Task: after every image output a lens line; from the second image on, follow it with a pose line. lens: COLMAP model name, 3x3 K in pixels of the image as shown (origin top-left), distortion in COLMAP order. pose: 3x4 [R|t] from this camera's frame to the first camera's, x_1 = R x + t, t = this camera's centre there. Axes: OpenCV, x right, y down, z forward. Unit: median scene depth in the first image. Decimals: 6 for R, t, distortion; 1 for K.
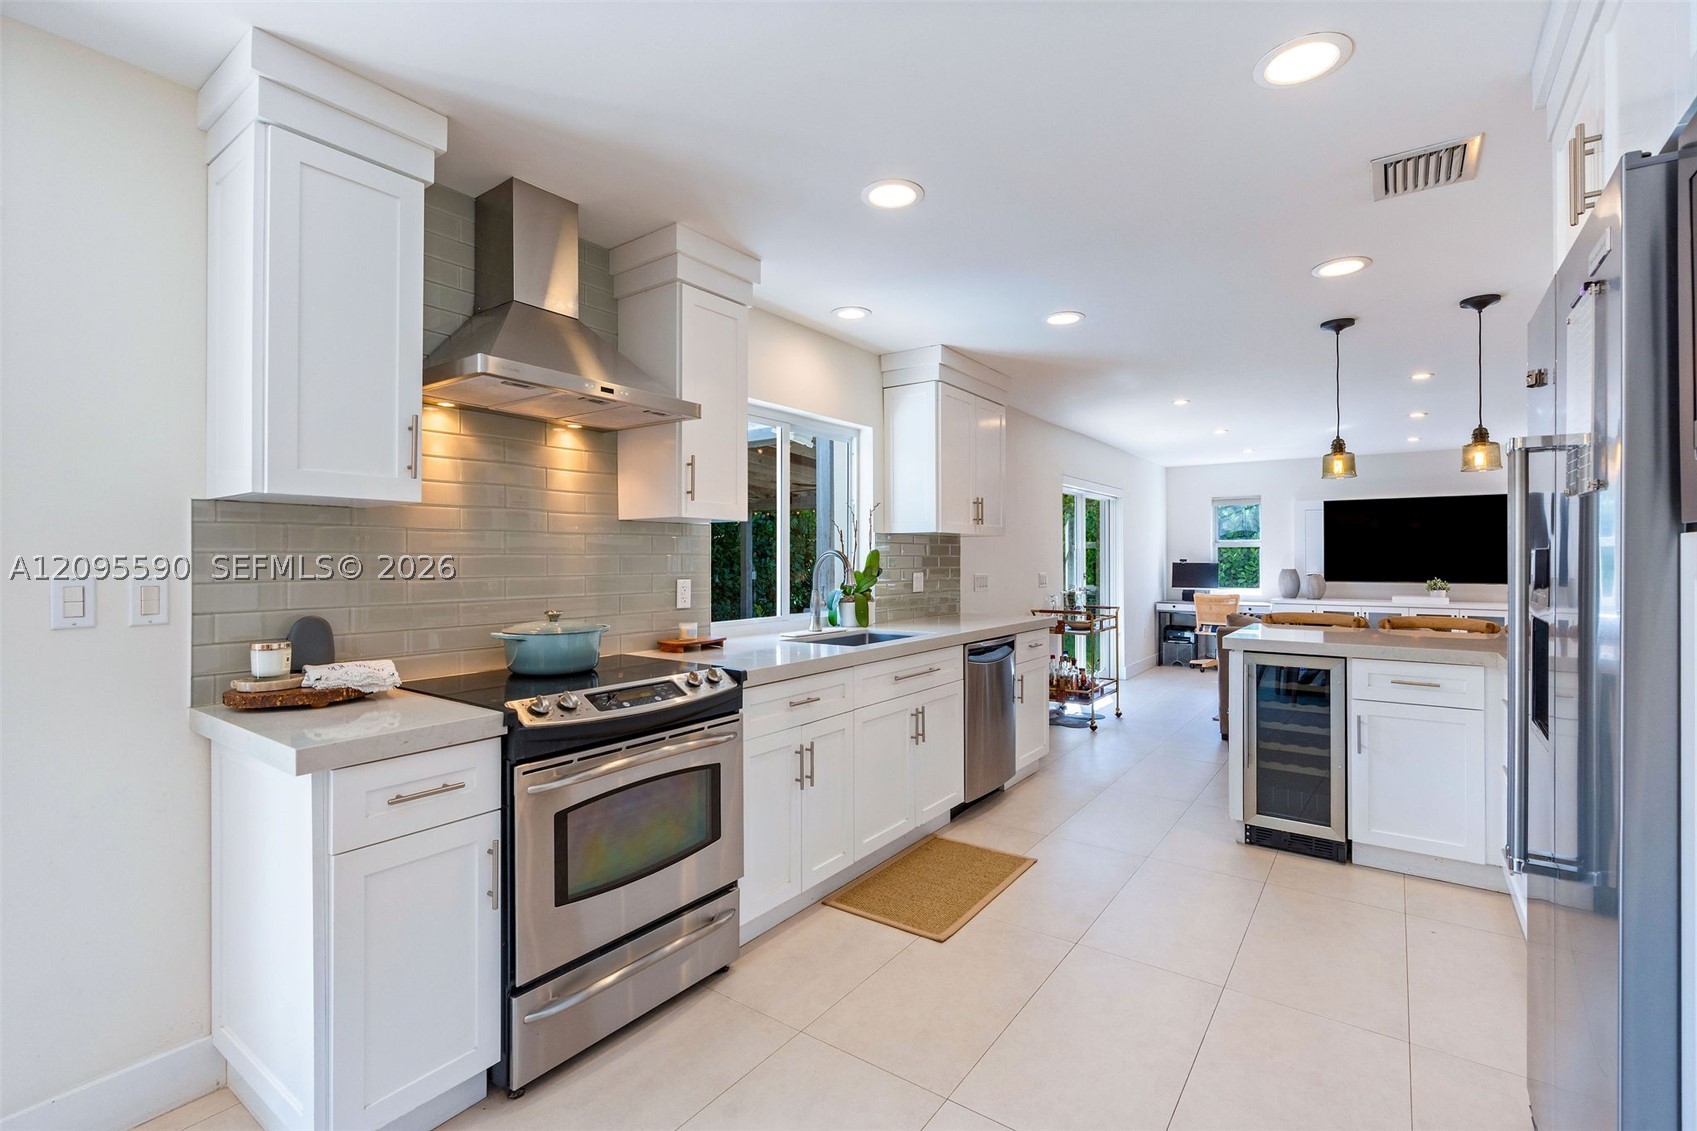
lens RADIAL K [[771.7, 0, 846.3], [0, 771.7, 554.0], [0, 0, 1]] dist [-0.001083, 0.000609]
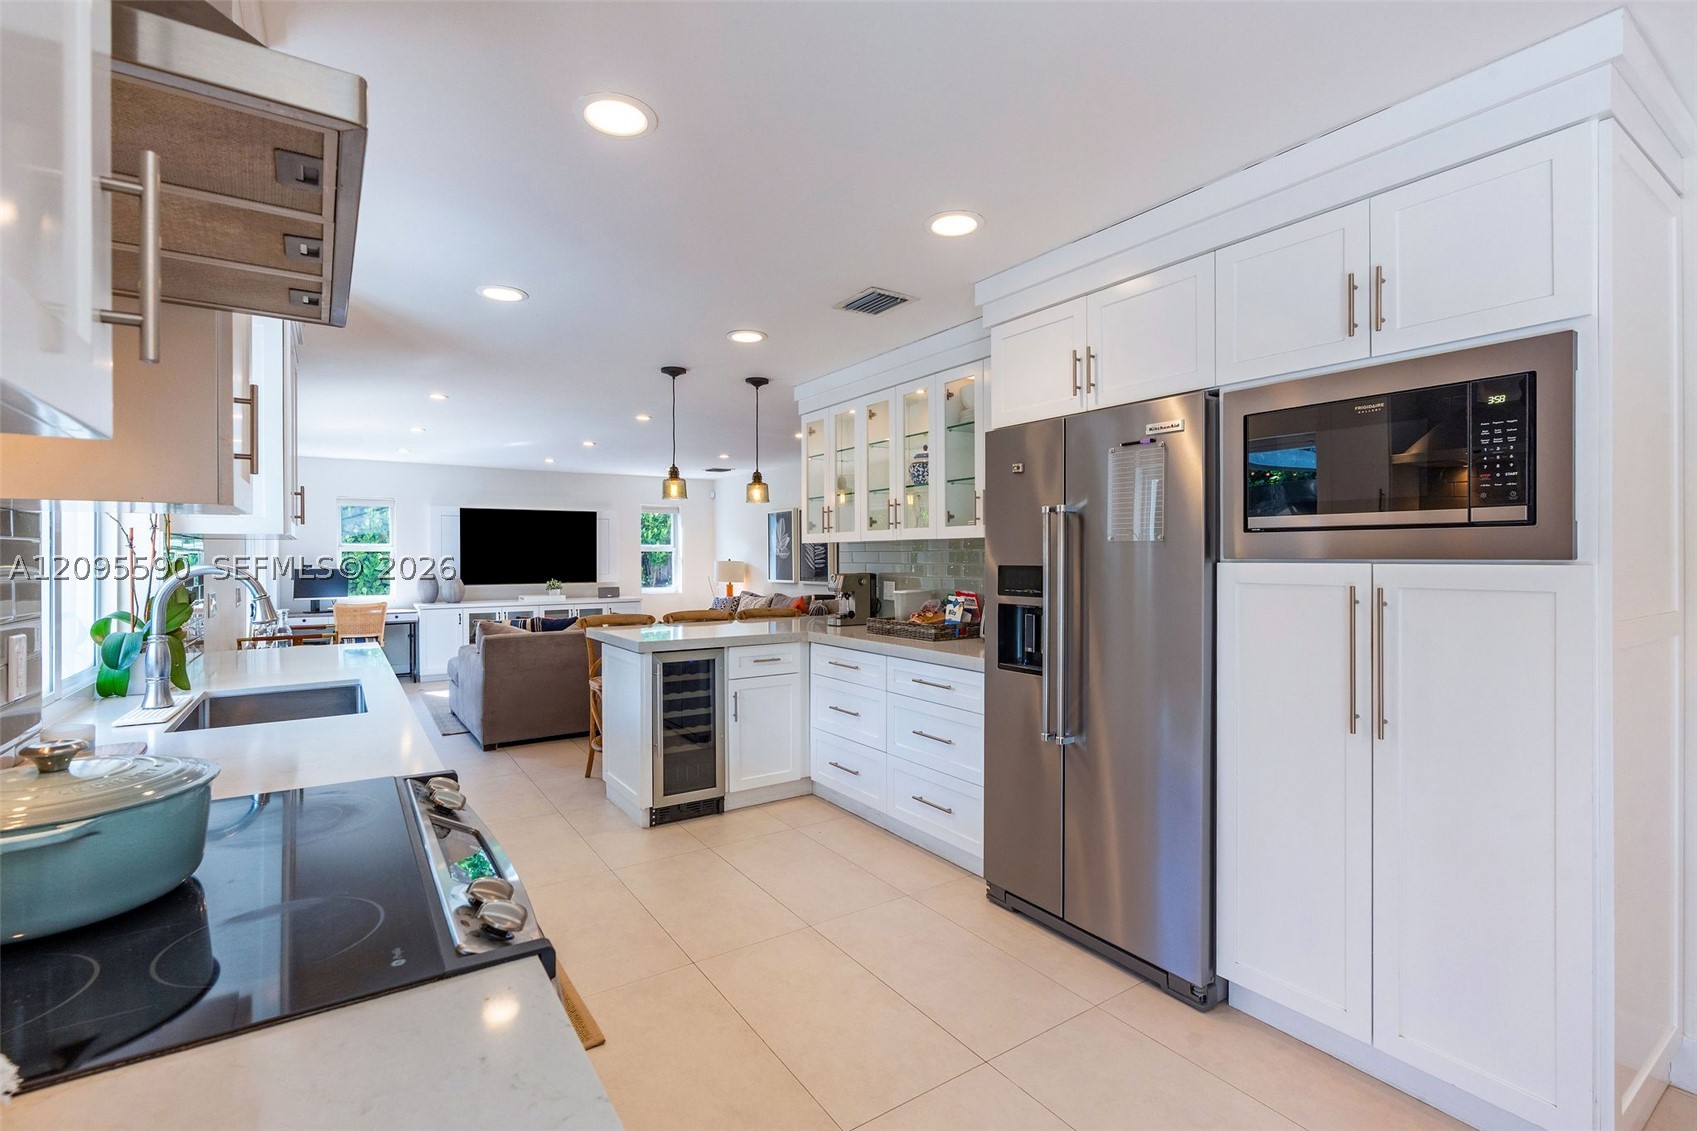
lens RADIAL K [[766.5, 0, 851.9], [0, 766.5, 559.2], [0, 0, 1]] dist [-0.003471, 0.000221]
pose [[0.350967, -0.003341, 0.936382, -0.374455], [-0.002073, 0.999988, 0.004345, -0.011458], [-0.936385, -0.003466, 0.350956, 0.322576]]
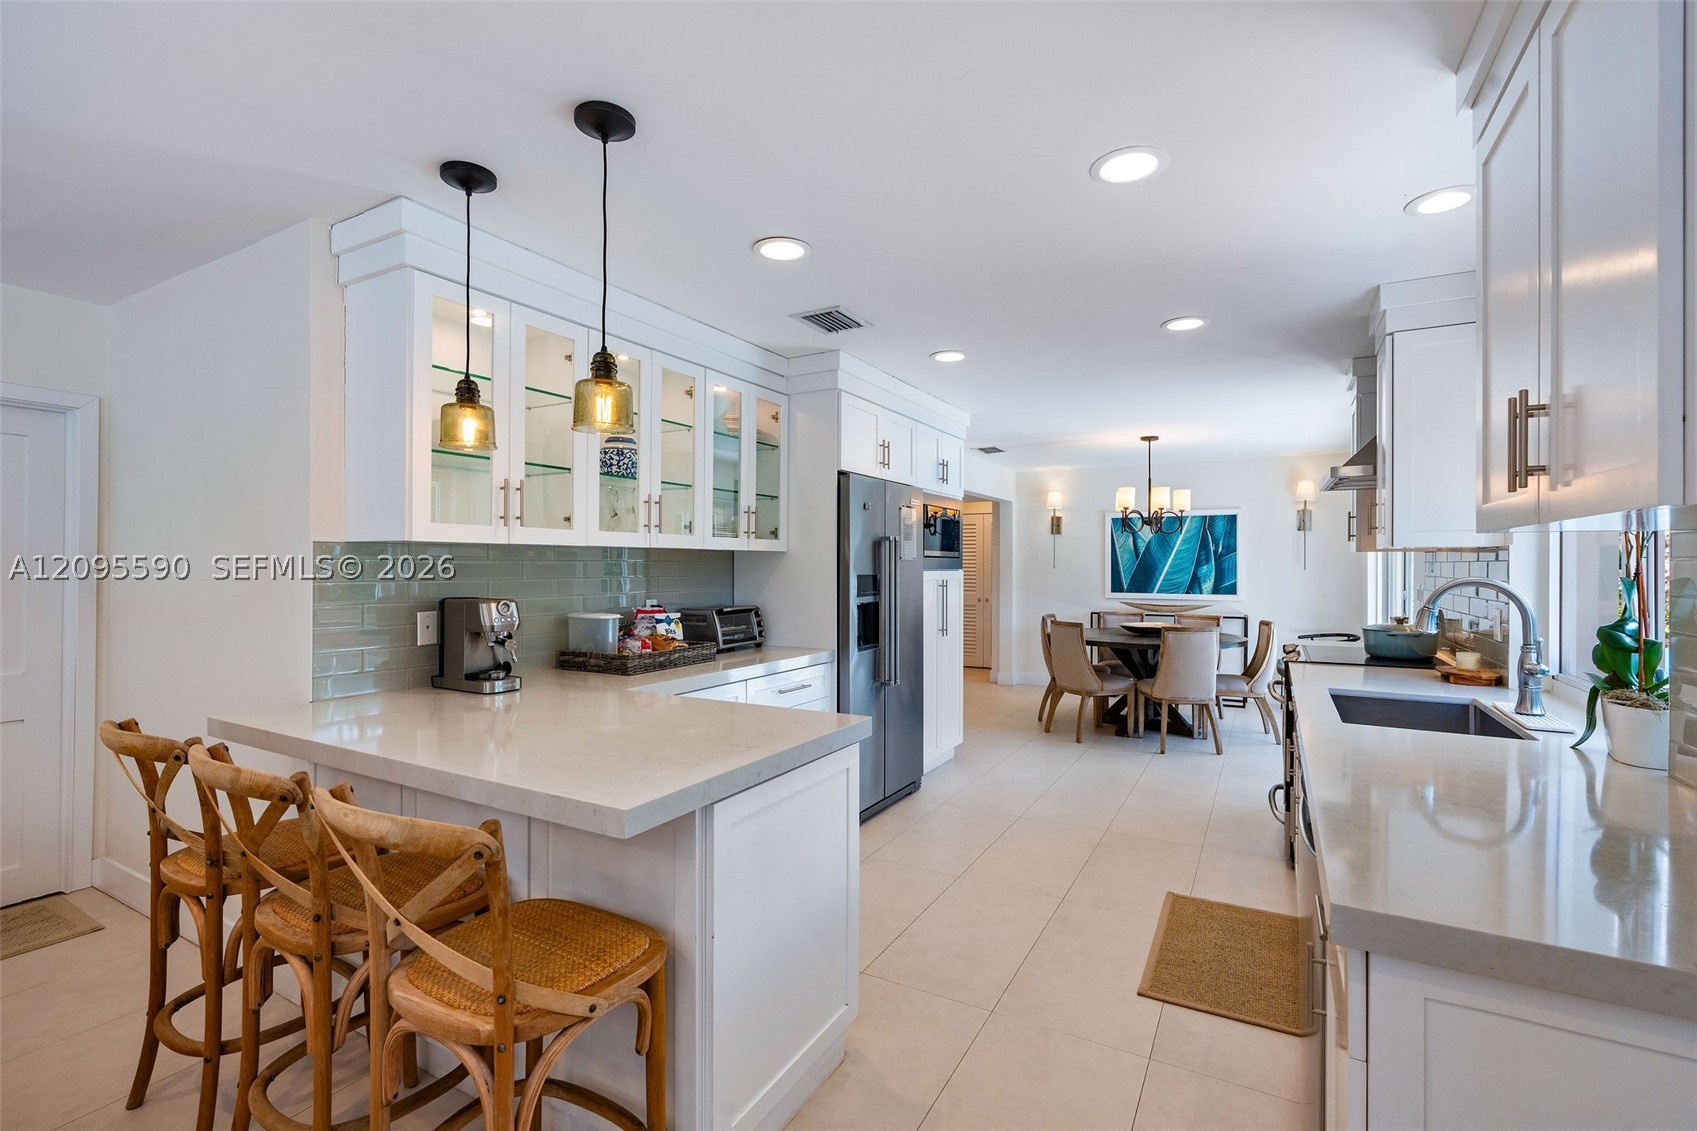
lens RADIAL K [[766.5, 0, 851.9], [0, 766.5, 559.2], [0, 0, 1]] dist [-0.003471, 0.000221]
pose [[-0.993221, -0.006191, -0.116073, 0.536199], [-0.005330, 0.999956, -0.007727, -0.016649], [0.116116, -0.007056, -0.993211, 1.508308]]
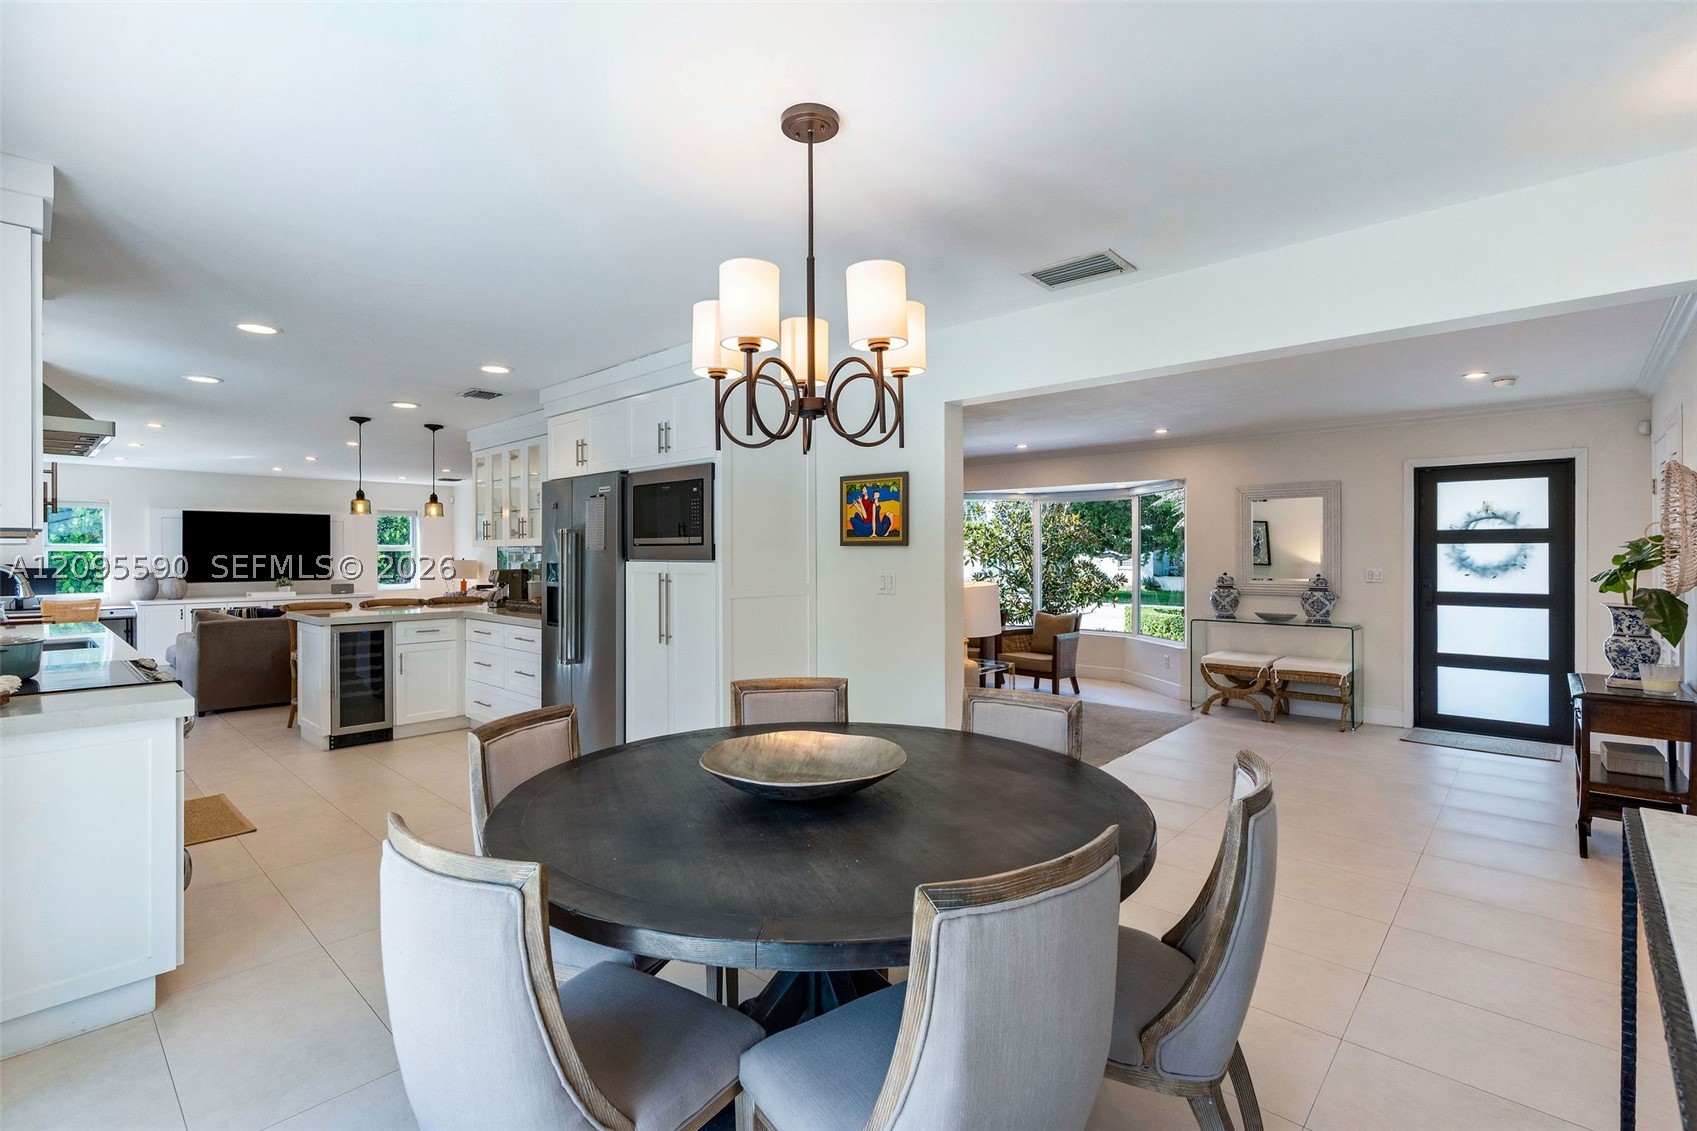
lens RADIAL K [[771.7, 0, 846.3], [0, 771.7, 554.0], [0, 0, 1]] dist [-0.001083, 0.000609]
pose [[0.129866, 0.000103, 0.991532, -0.818447], [-0.002242, 0.999997, 0.000190, -0.019077], [-0.991529, -0.002247, 0.129866, -0.211594]]
